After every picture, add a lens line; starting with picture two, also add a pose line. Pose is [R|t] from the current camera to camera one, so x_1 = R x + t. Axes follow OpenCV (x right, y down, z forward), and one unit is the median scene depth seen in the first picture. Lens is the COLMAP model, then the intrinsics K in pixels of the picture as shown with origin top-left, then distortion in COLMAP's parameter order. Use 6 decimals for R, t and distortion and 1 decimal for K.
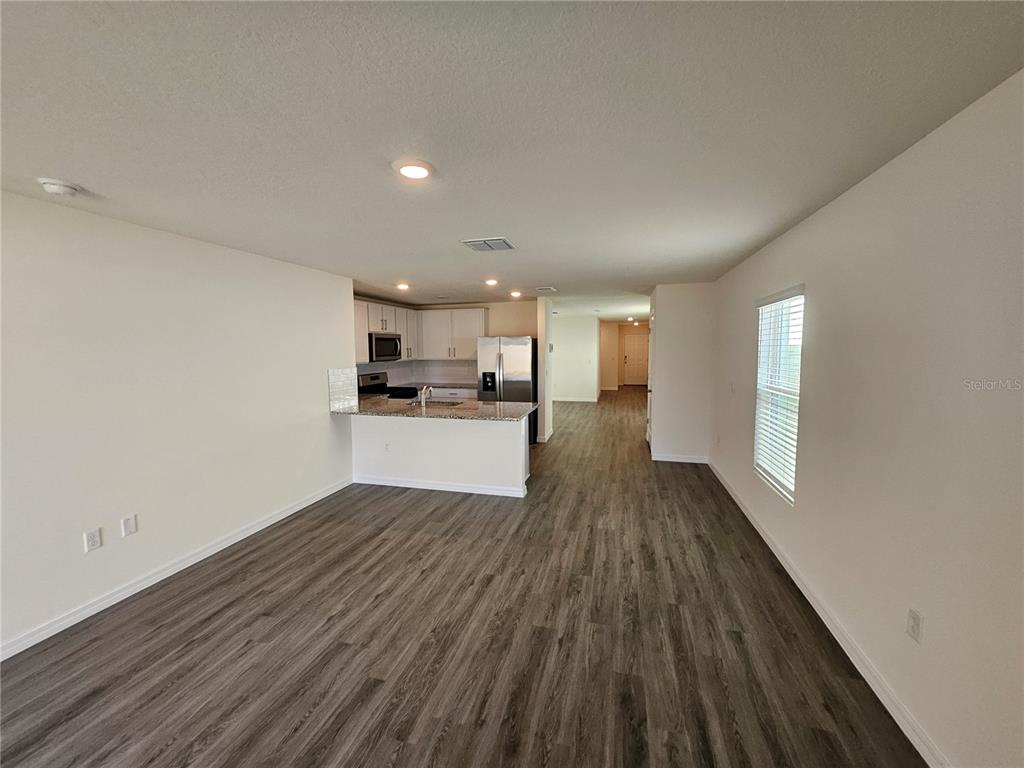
lens RADIAL K [[404.7, 0, 509.2], [0, 404.7, 383.0], [0, 0, 1]] dist [-0.007668, 0.001769]
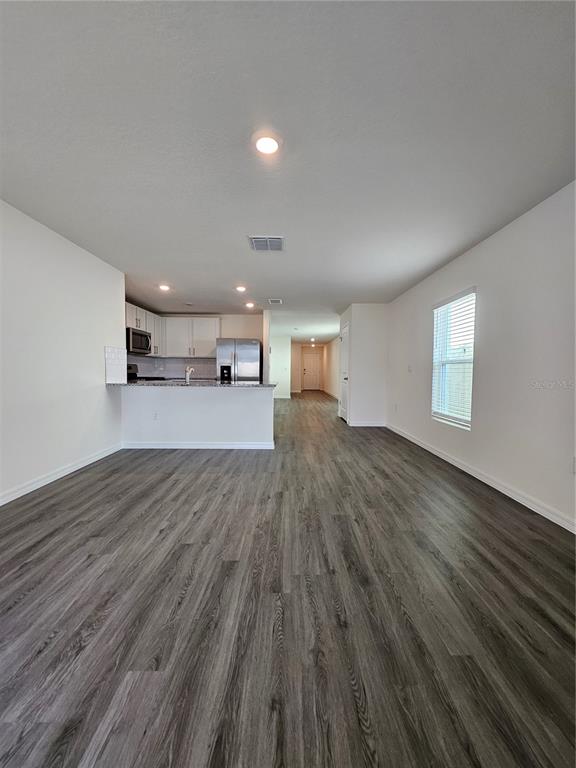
lens RADIAL K [[303.5, 0, 288.7], [0, 303.5, 387.2], [0, 0, 1]] dist [-0.007668, 0.001769]
pose [[0.963184, 0.003989, 0.268814, -0.279378], [0.004992, 0.999452, -0.032720, 0.177157], [-0.268797, 0.032858, 0.962636, 0.059374]]
